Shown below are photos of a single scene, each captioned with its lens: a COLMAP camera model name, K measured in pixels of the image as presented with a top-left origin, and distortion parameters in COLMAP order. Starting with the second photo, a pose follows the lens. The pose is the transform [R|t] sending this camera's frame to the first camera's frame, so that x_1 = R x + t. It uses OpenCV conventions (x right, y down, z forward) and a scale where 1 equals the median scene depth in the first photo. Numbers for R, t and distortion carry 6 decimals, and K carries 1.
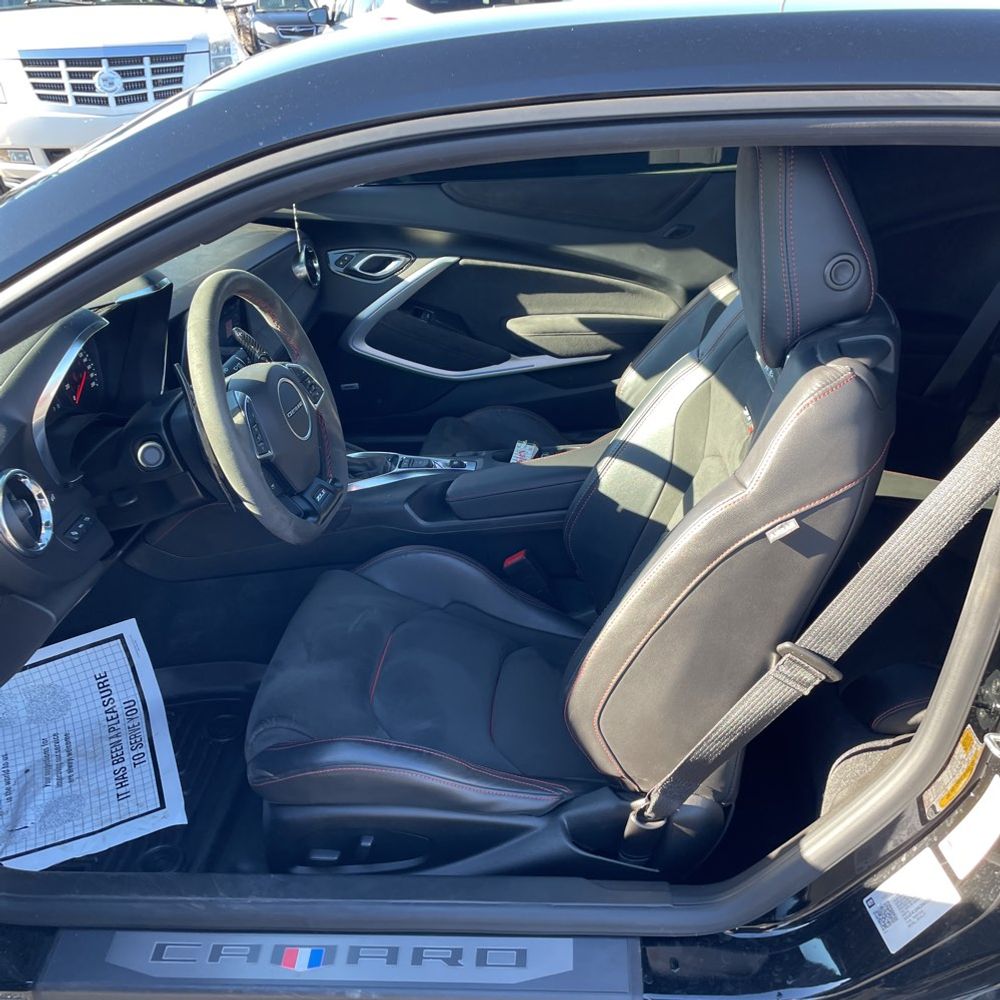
lens RADIAL K [[1008.5, 0, 501.0], [0, 1008.5, 497.6], [0, 0, 1]] dist [0.023420, 0.000000]
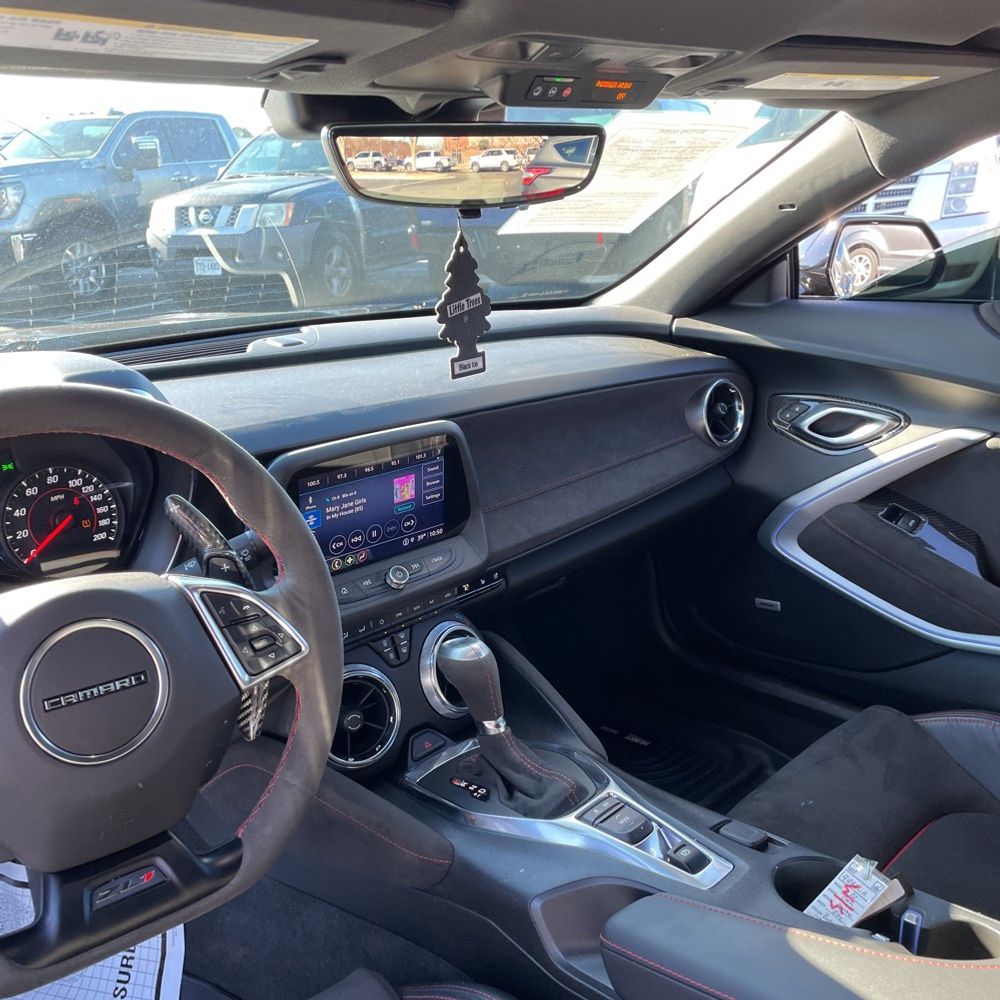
lens RADIAL K [[1008.5, 0, 490.7], [0, 1008.5, 505.5], [0, 0, 1]] dist [0.023420, 0.000000]
pose [[0.743218, 0.191378, -0.641094, 0.039389], [-0.265355, 0.963946, -0.019871, -0.037902], [0.614177, 0.184886, 0.767205, 0.134722]]
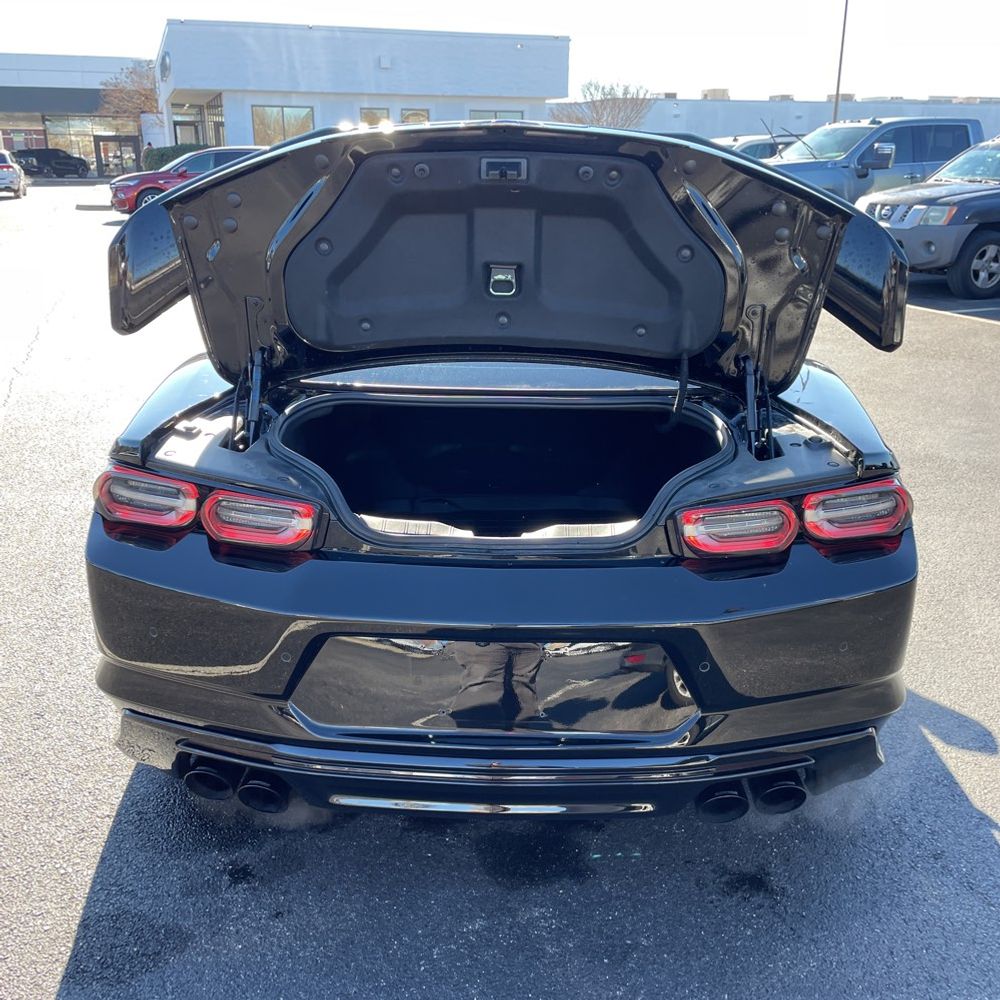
lens RADIAL K [[1008.5, 0, 504.9], [0, 1008.5, 494.6], [0, 0, 1]] dist [0.023420, 0.000000]
pose [[0.021540, 0.329874, -0.943779, 0.596808], [-0.436893, 0.852198, 0.287893, -0.141865], [0.899256, 0.406129, 0.162476, 0.199294]]
